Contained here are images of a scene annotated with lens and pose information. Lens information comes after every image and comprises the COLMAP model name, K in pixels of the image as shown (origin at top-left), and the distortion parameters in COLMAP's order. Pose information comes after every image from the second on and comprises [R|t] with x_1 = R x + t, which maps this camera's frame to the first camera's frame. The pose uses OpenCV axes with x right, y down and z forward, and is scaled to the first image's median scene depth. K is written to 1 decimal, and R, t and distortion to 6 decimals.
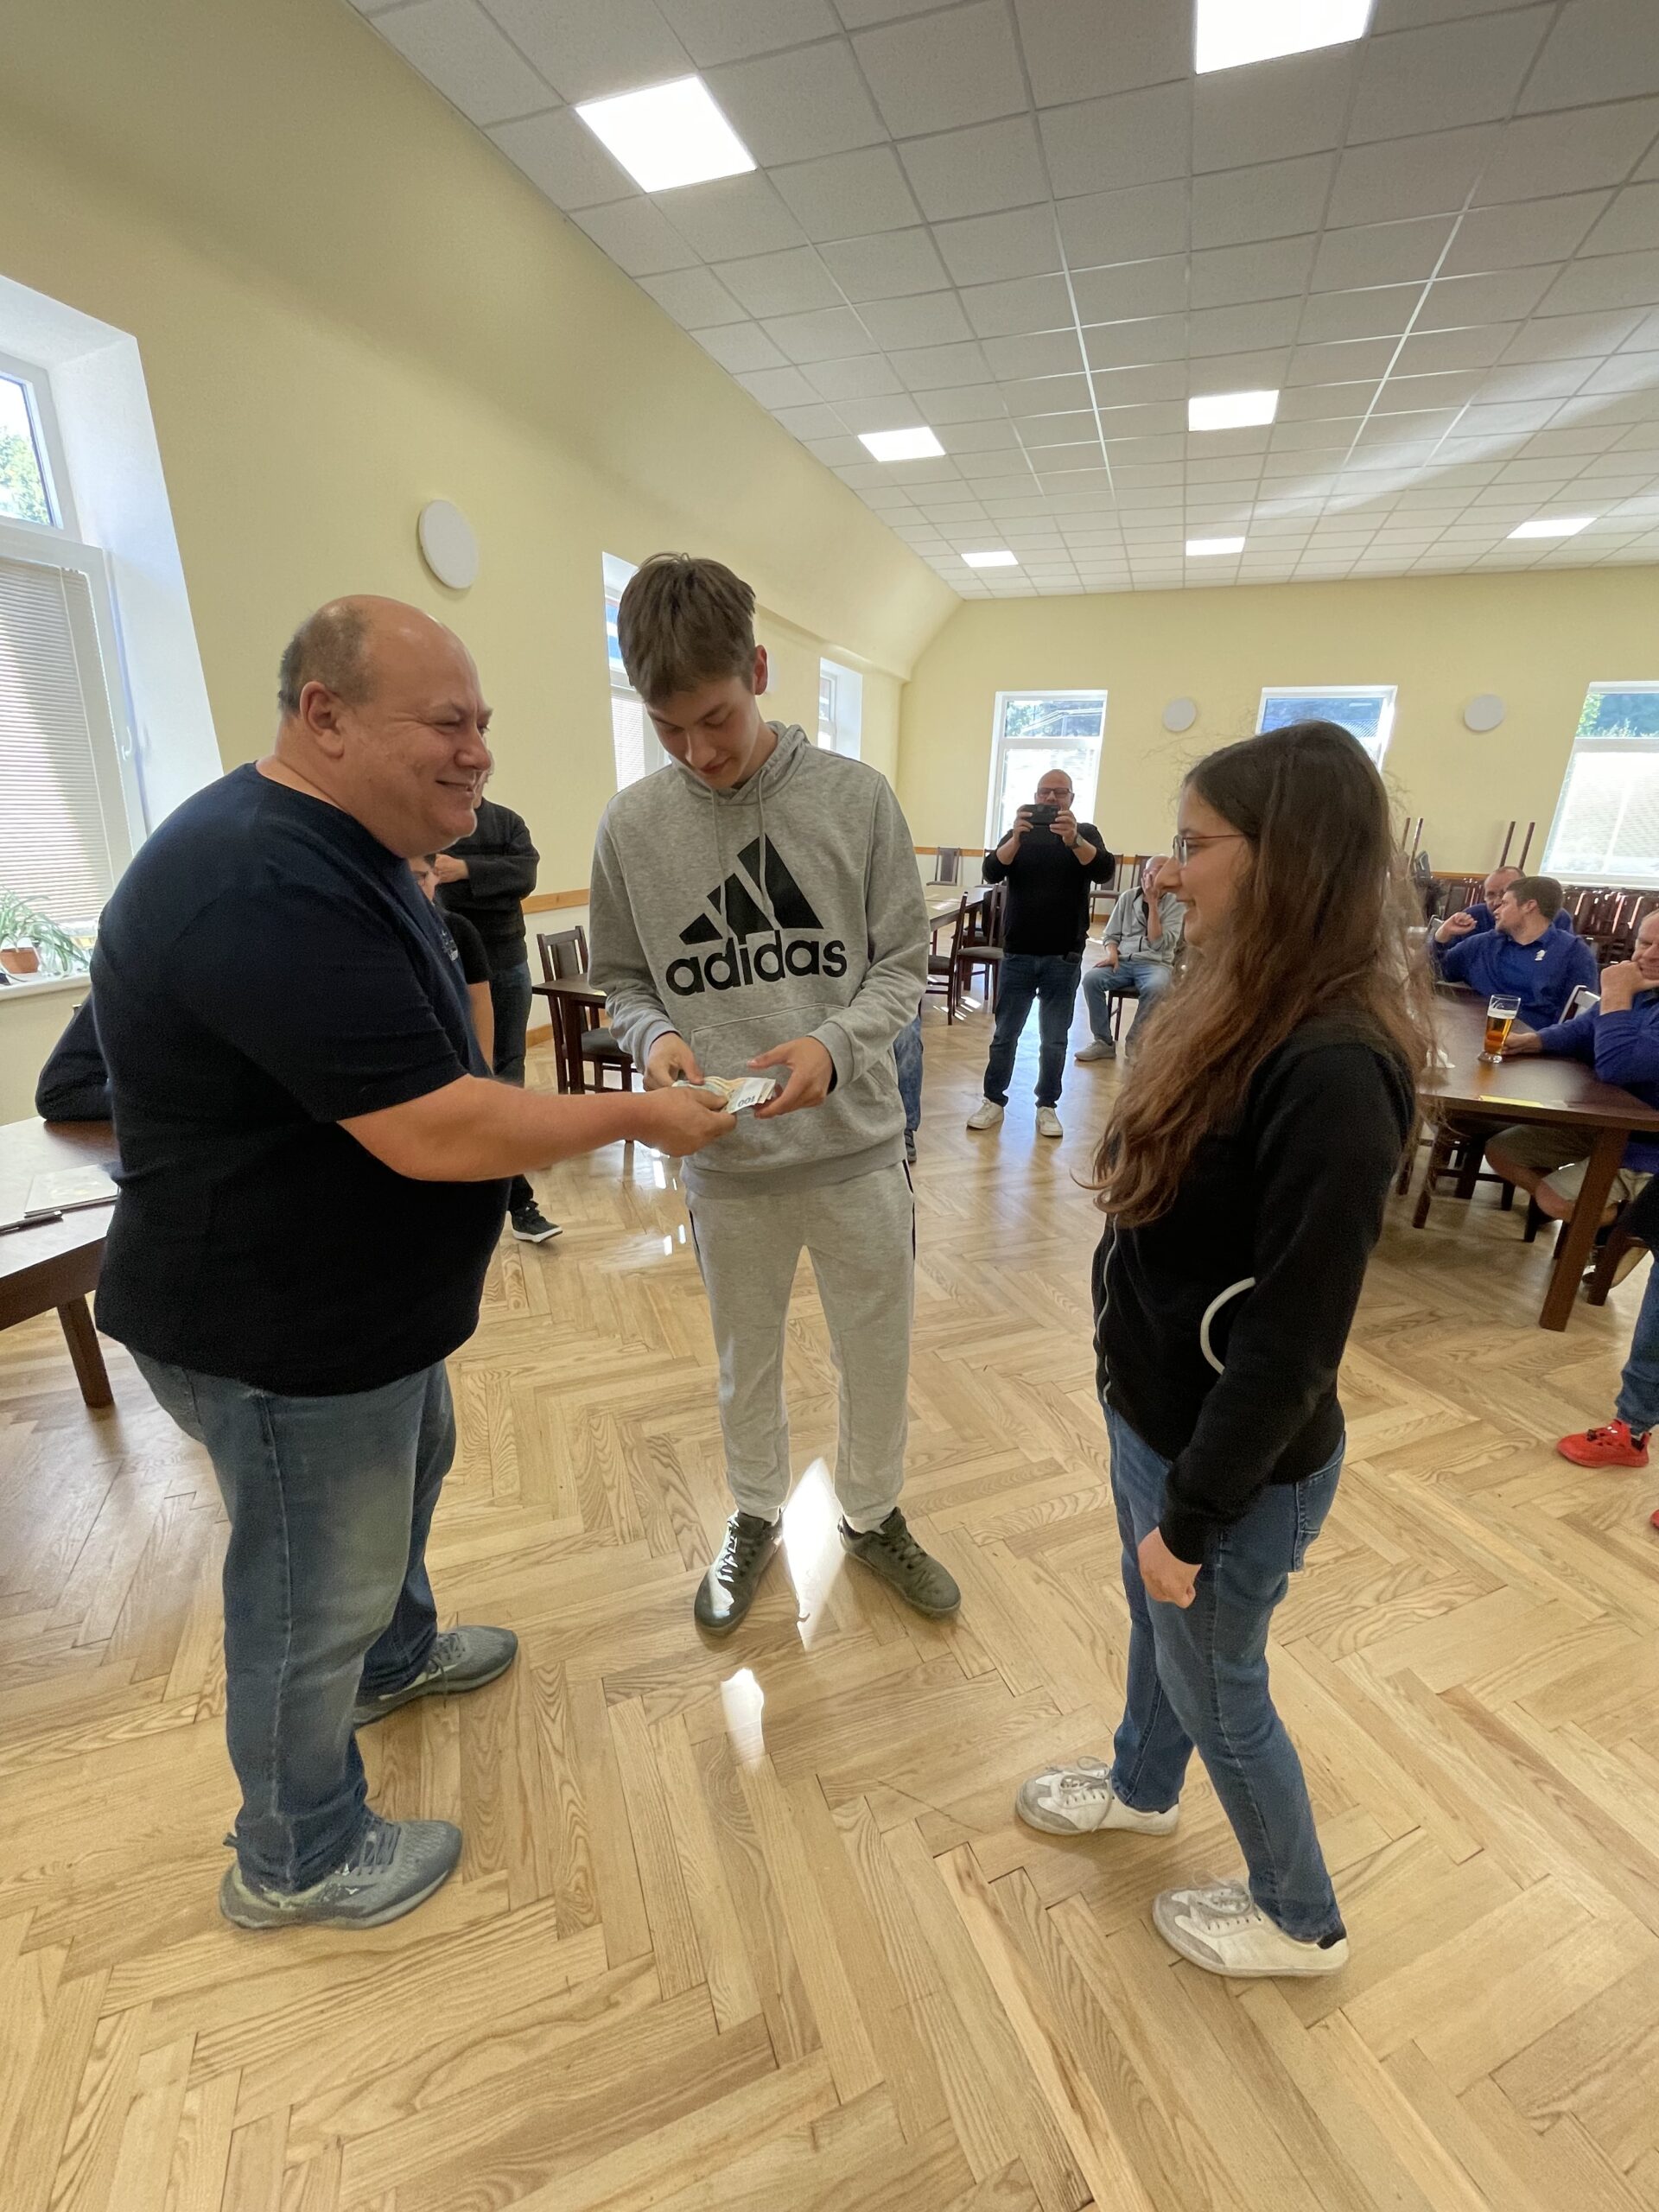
lens RADIAL K [[890.5, 0, 834.4], [0, 890.5, 1106.3], [0, 0, 1]] dist [-0.003248, 0.000044]
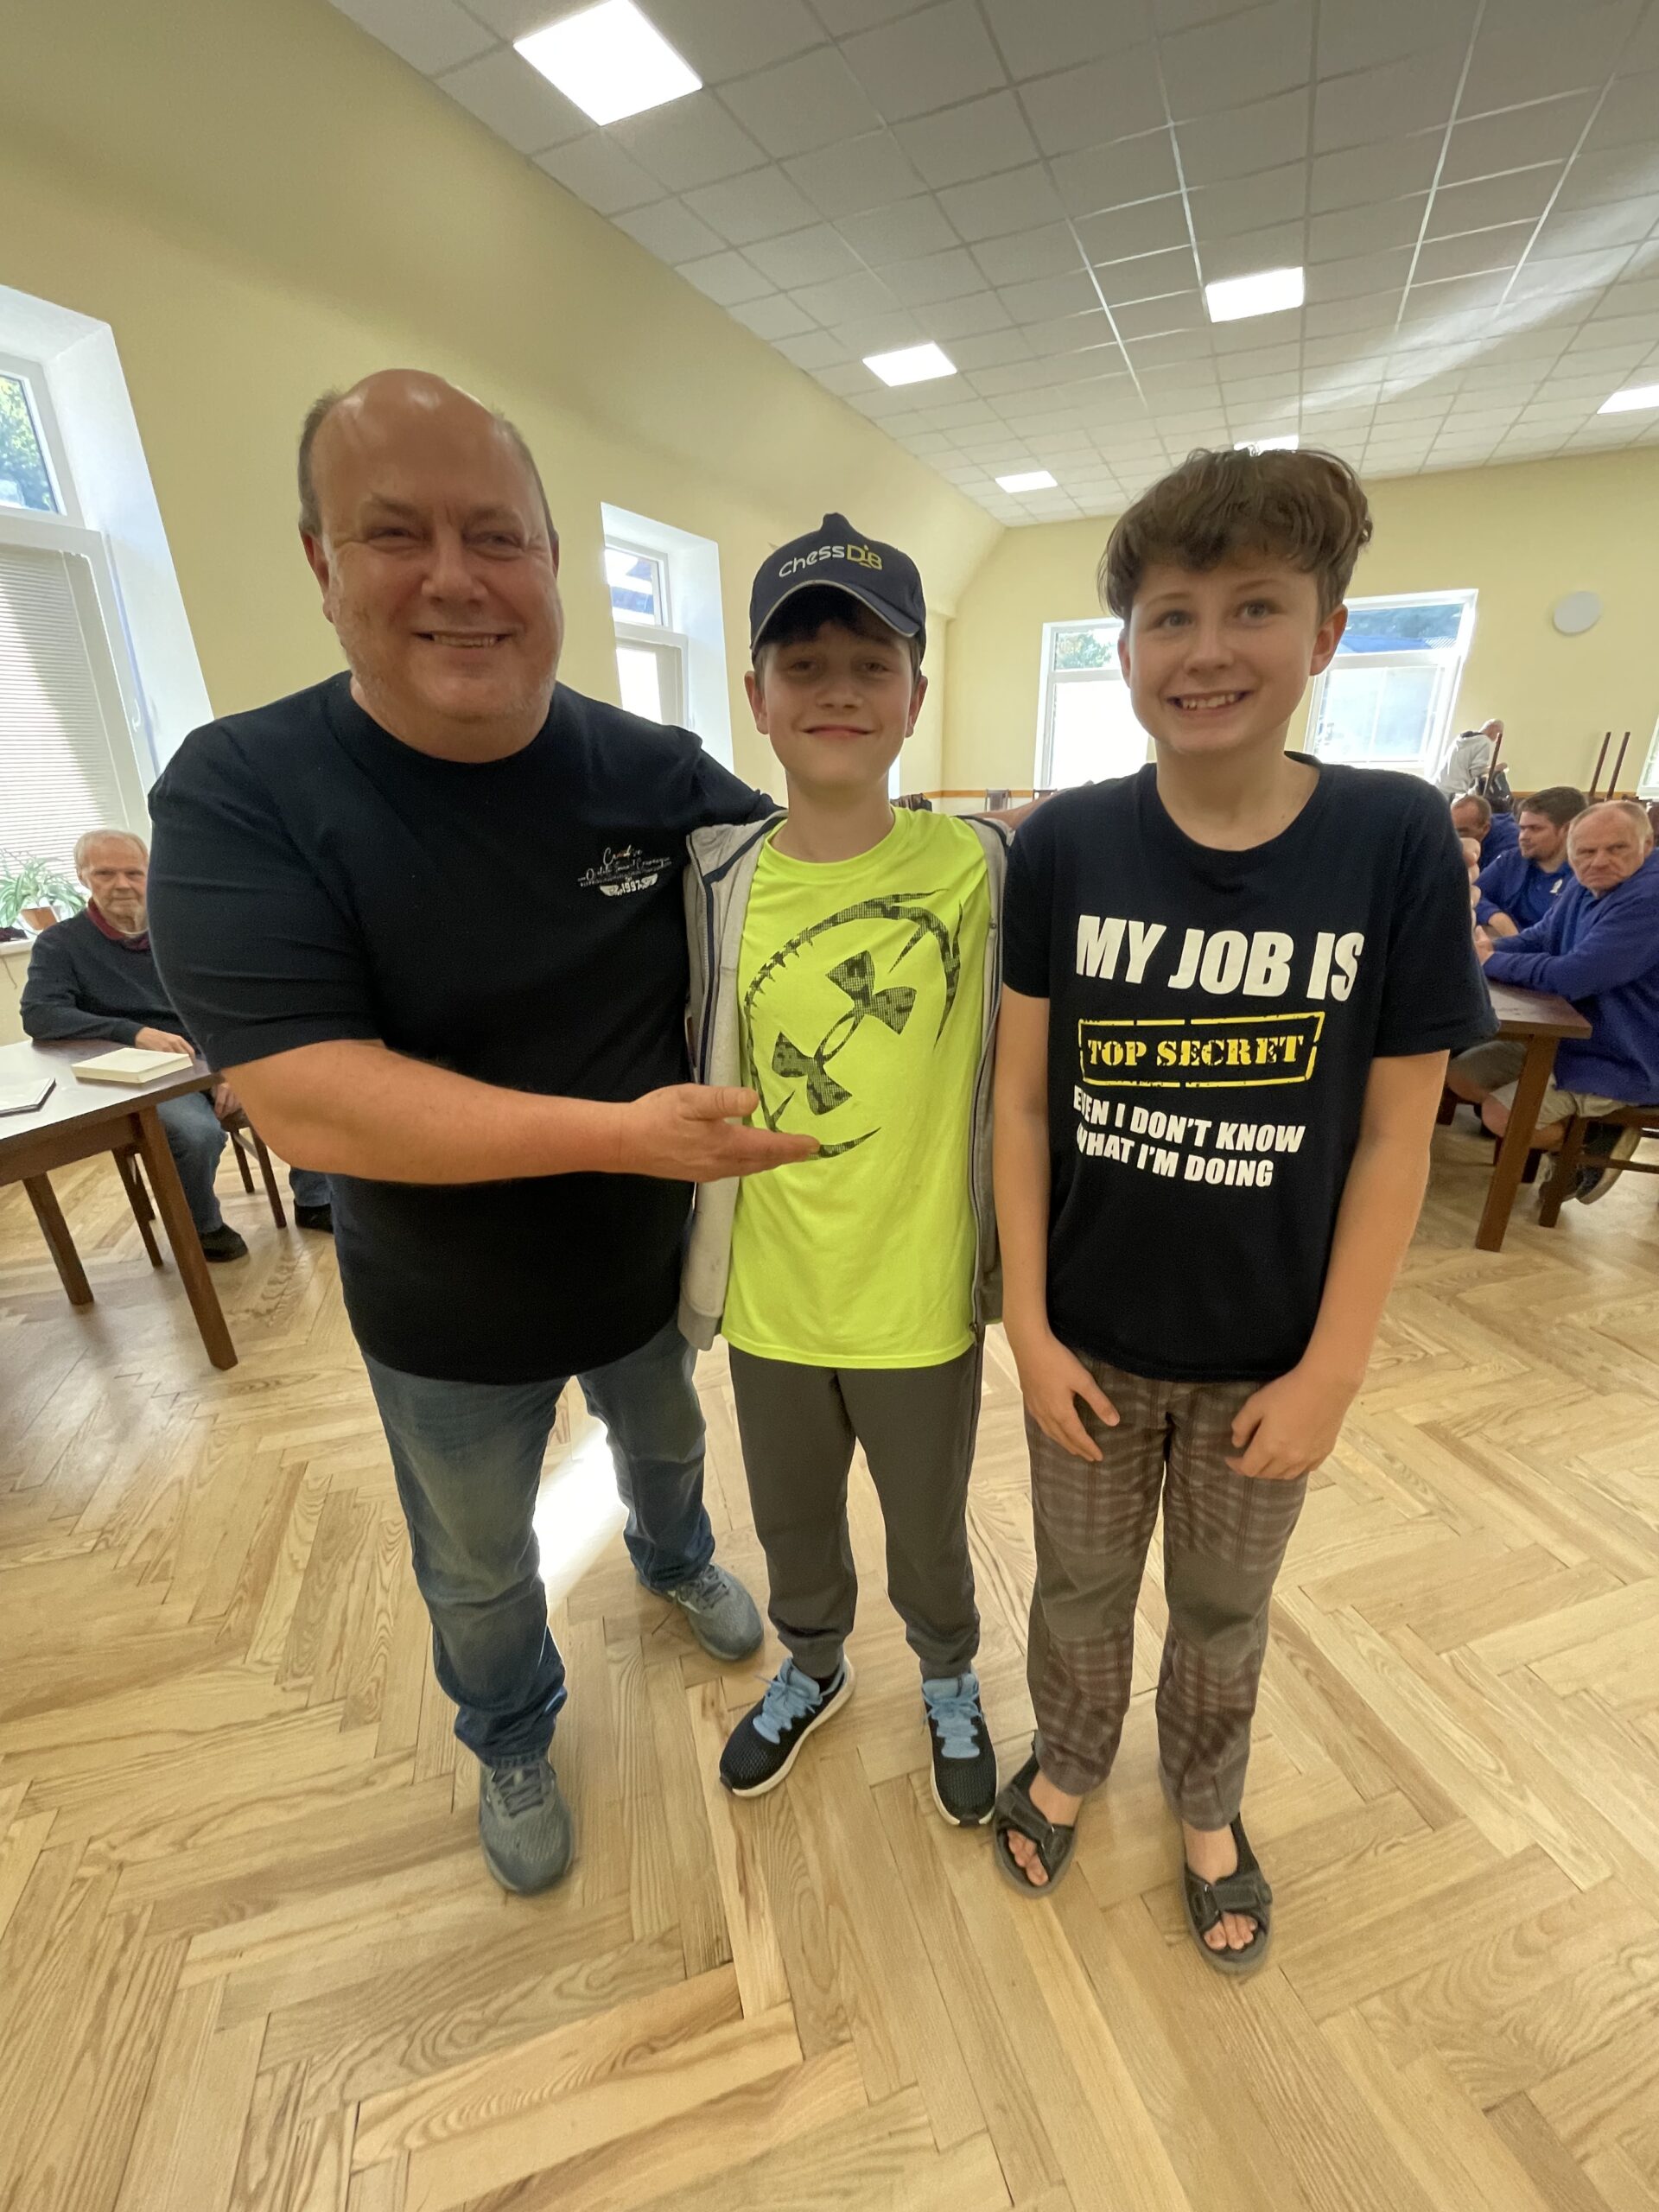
lens RADIAL K [[890.5, 0, 835.0], [0, 890.5, 1104.1], [0, 0, 1]] dist [-0.003248, 0.000044]
pose [[0.995171, -0.011604, -0.097466, 0.156814], [0.015936, 0.998914, 0.043787, 0.031489], [0.096852, -0.045129, 0.994275, -0.014498]]
